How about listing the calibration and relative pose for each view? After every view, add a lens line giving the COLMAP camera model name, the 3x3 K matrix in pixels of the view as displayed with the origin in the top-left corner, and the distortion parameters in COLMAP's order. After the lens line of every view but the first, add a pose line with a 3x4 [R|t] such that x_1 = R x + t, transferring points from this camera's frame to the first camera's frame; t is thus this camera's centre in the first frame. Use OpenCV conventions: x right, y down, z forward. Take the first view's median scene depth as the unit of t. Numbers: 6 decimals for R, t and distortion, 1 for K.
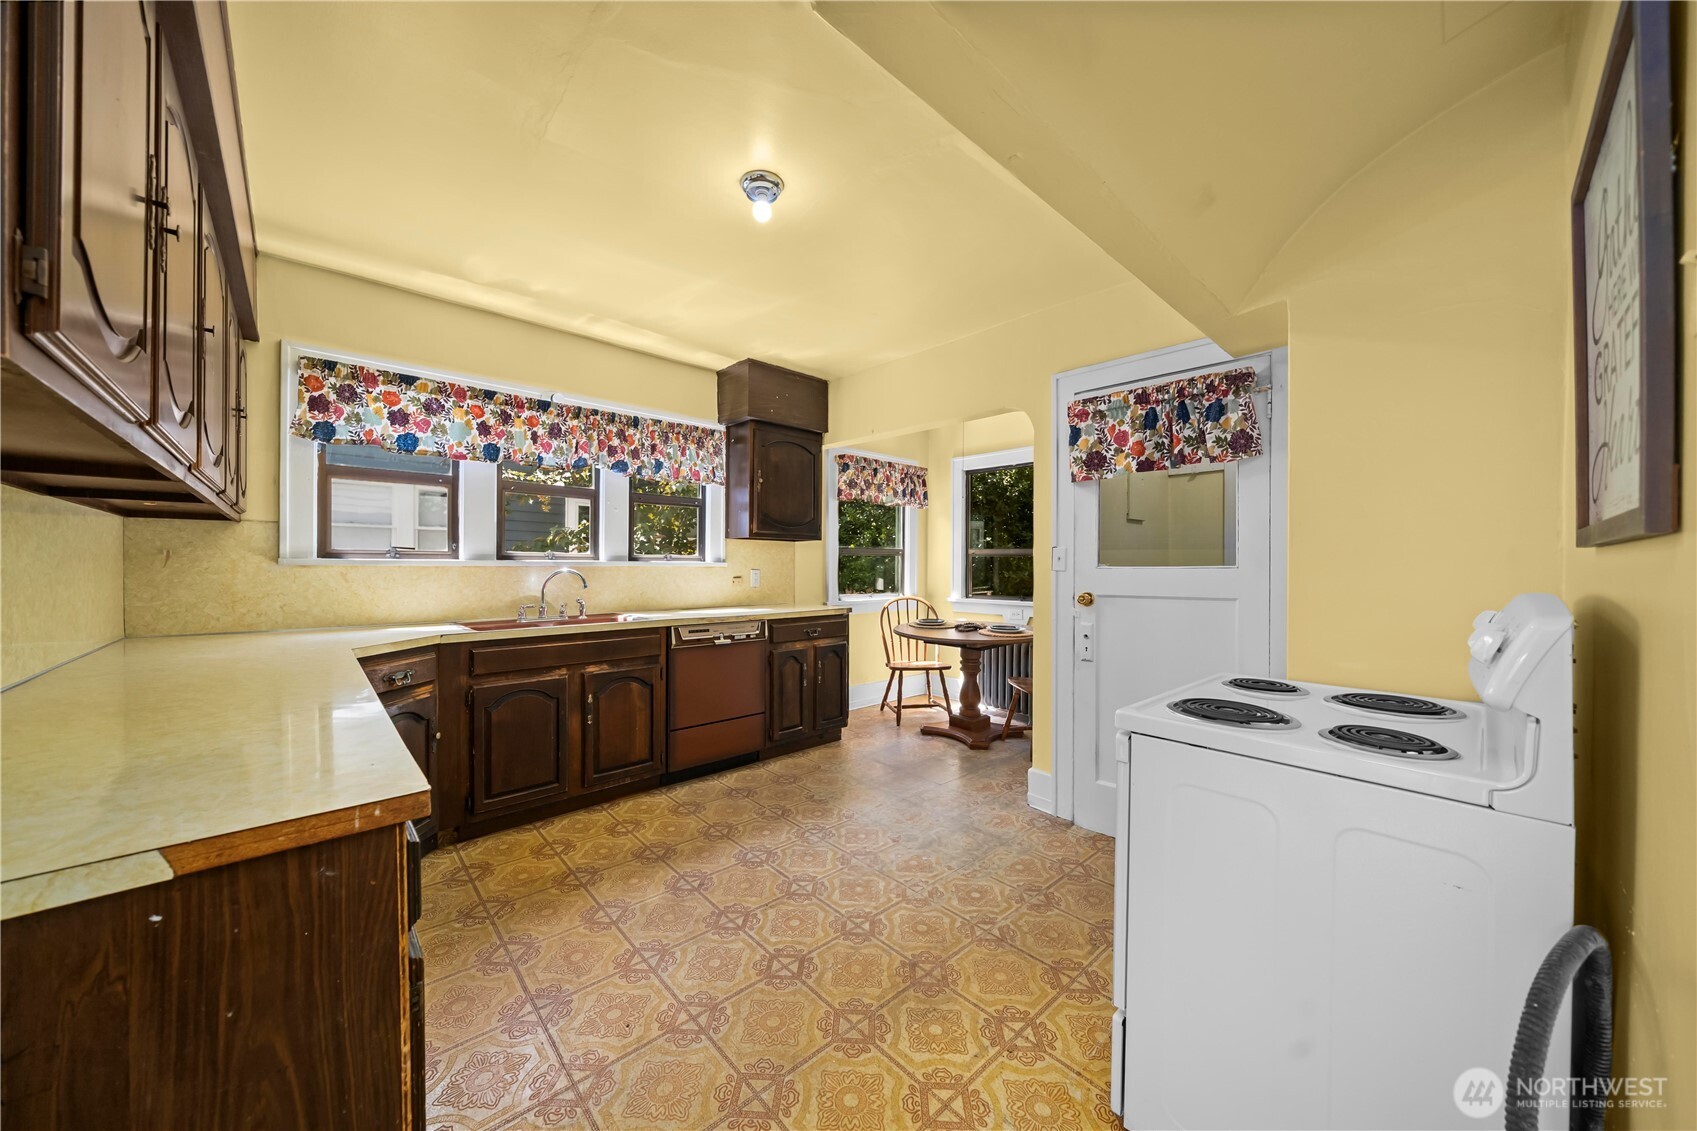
lens RADIAL K [[585.6, 0, 842.3], [0, 585.6, 565.4], [0, 0, 1]] dist [-0.008998, 0.000158]
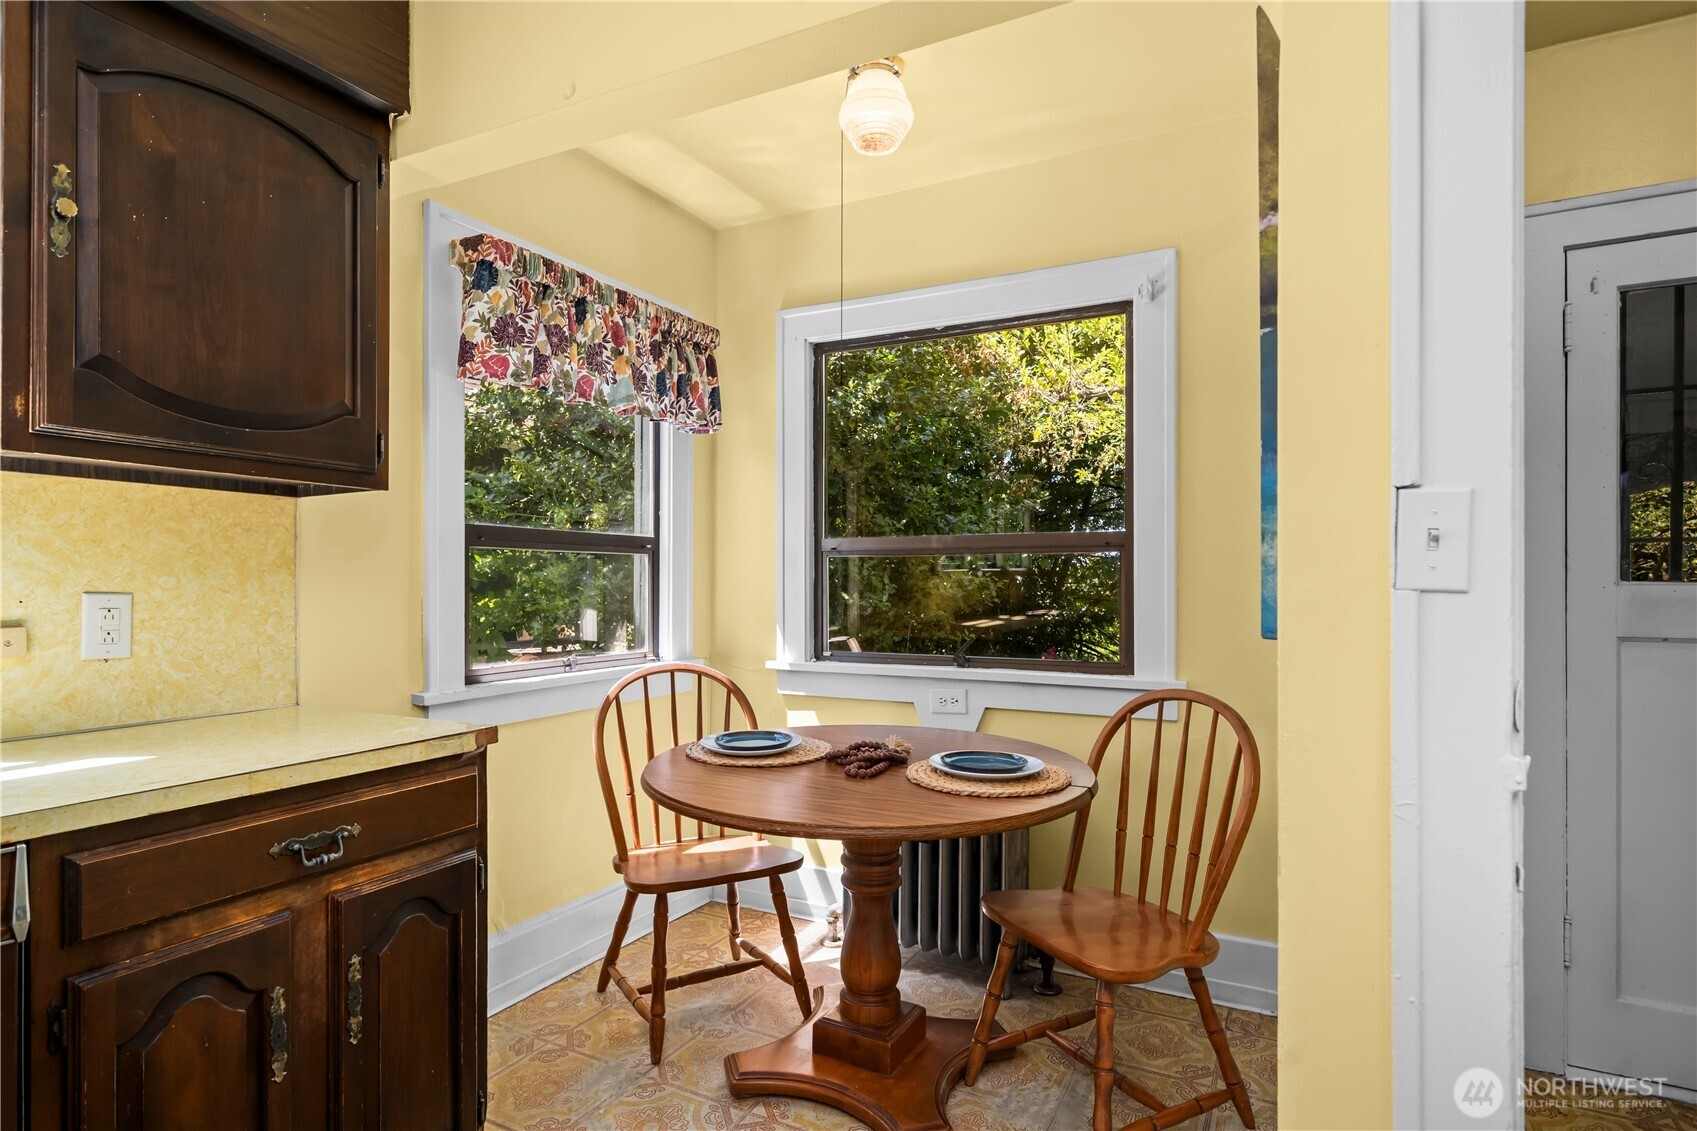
lens RADIAL K [[888.4, 0, 844.0], [0, 888.4, 582.8], [0, 0, 1]] dist [-0.001255, 0.000917]
pose [[0.939410, -0.003036, 0.342783, 0.029515], [0.003563, 0.999993, -0.000908, 0.004482], [-0.342778, 0.002074, 0.939414, 0.598046]]
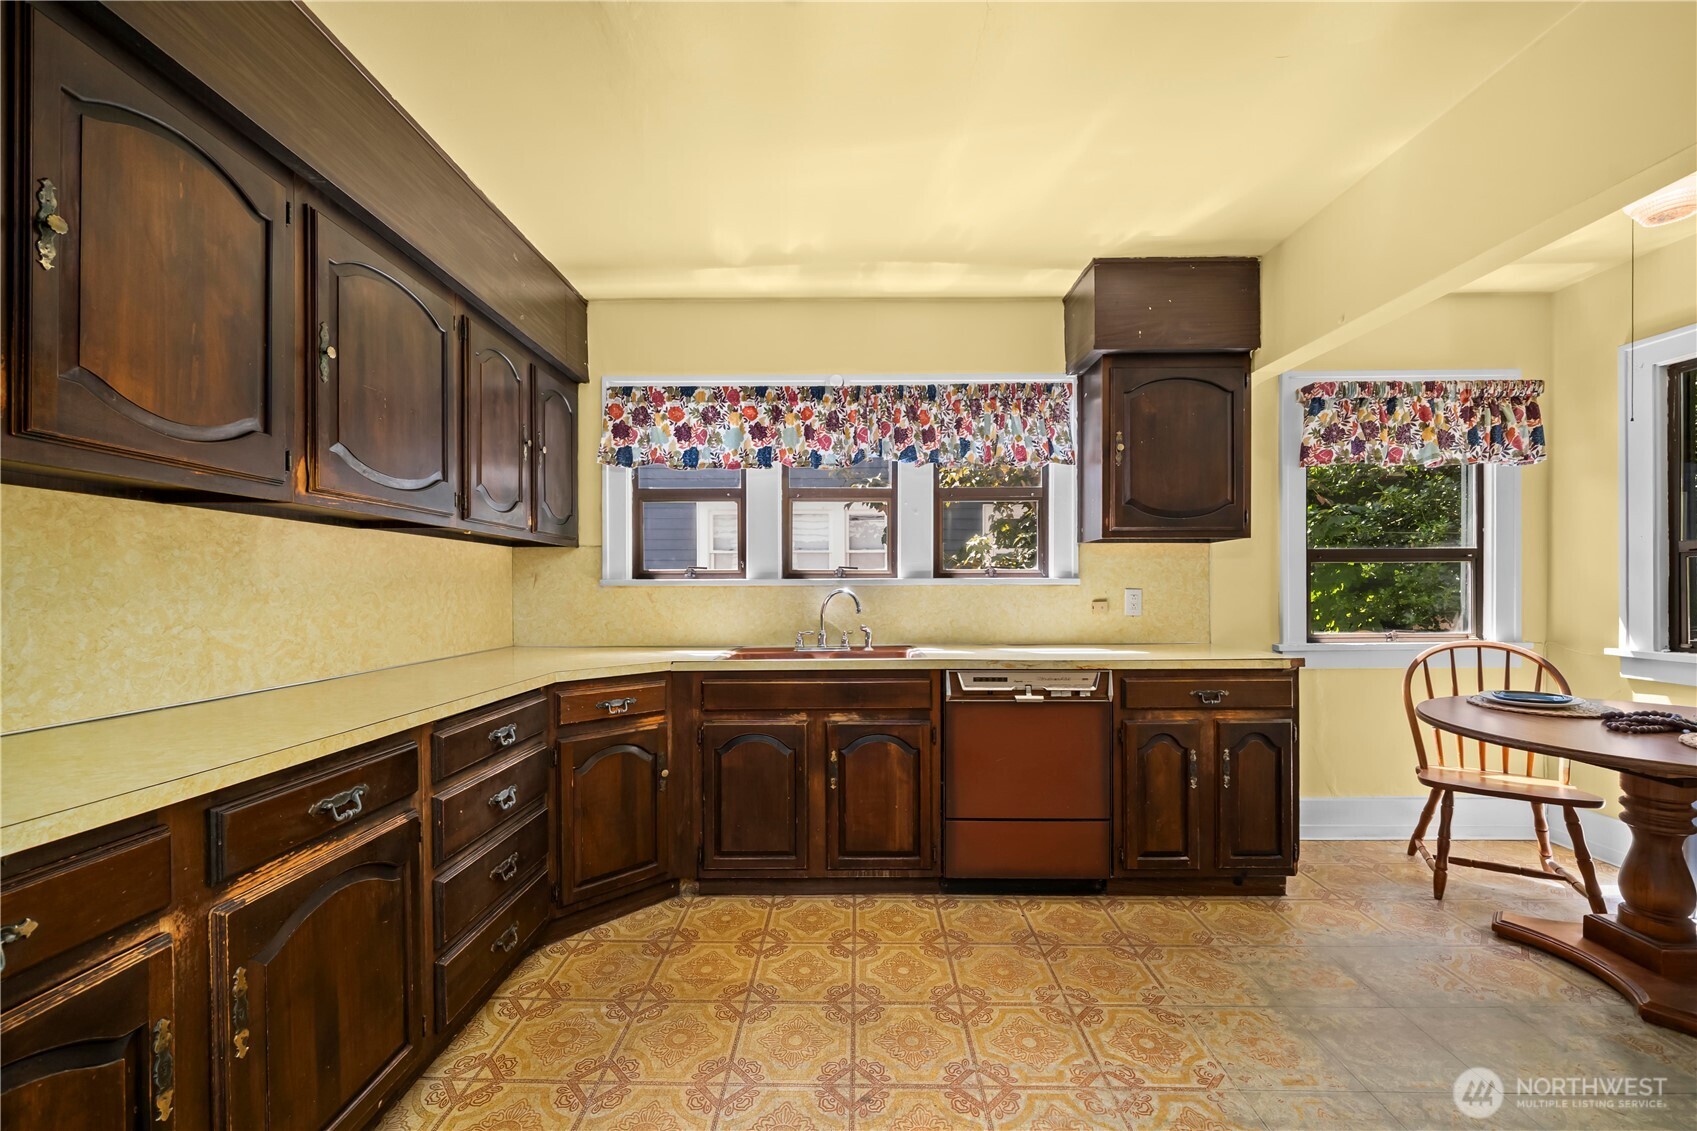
lens RADIAL K [[650.9, 0, 845.5], [0, 650.9, 589.3], [0, 0, 1]] dist [-0.002334, 0.000034]
pose [[0.728010, -0.004401, -0.685552, 0.131882], [0.006653, 0.999978, 0.000645, 0.005589], [0.685534, -0.005030, 0.728023, 0.301077]]
